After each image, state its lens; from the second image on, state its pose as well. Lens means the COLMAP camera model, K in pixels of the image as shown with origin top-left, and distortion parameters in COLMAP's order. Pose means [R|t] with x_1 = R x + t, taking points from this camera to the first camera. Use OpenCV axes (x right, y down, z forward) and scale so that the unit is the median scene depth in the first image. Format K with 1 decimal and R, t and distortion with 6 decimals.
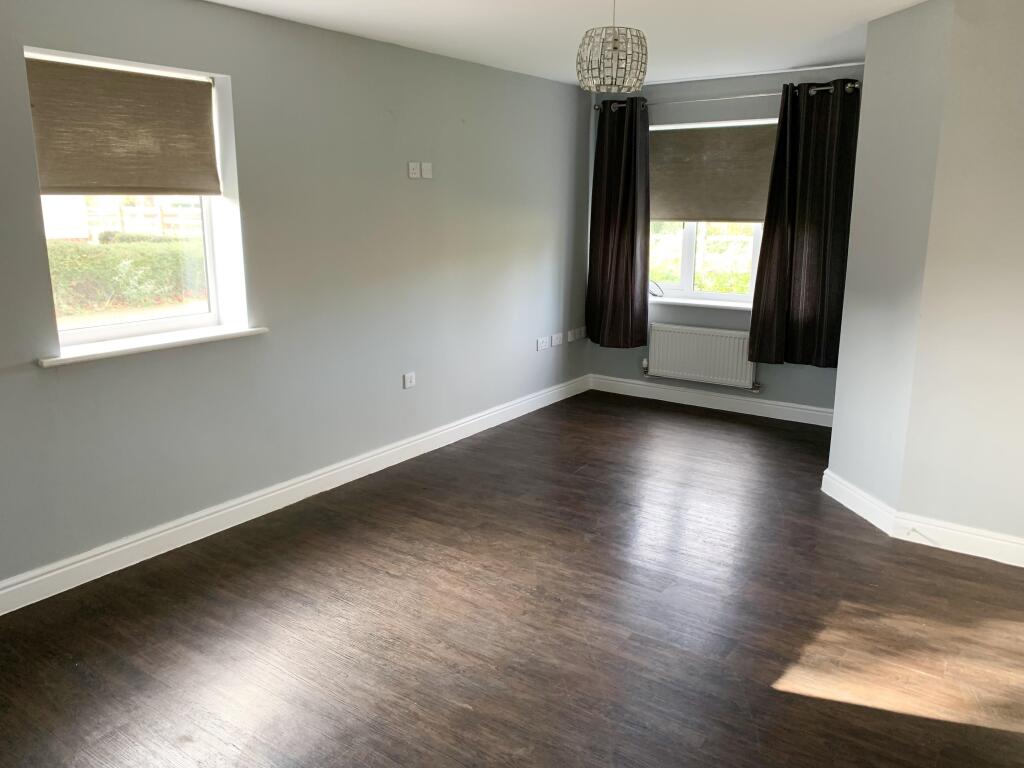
lens RADIAL K [[779.9, 0, 510.6], [0, 779.9, 366.0], [0, 0, 1]] dist [0.018246, -0.043905]
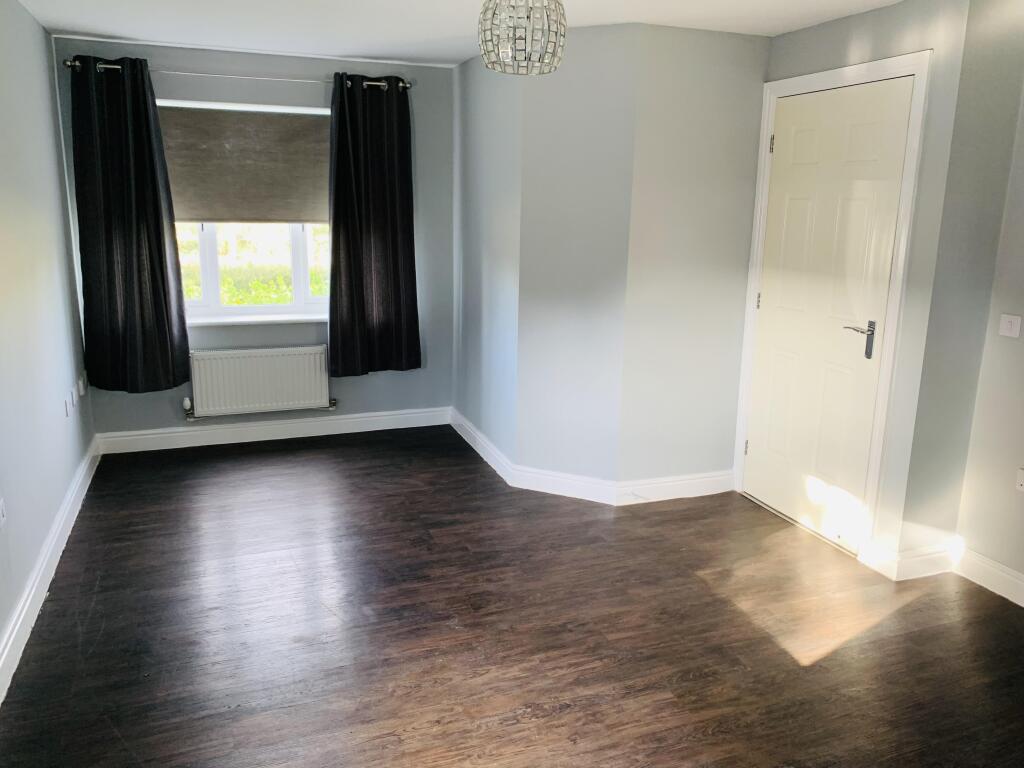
lens RADIAL K [[779.9, 0, 510.6], [0, 779.9, 366.0], [0, 0, 1]] dist [0.018246, -0.043905]
pose [[0.553051, -0.162286, 0.817189, -0.321171], [0.154244, 0.983834, 0.090992, -0.070203], [-0.818745, 0.075723, 0.569142, 0.319524]]
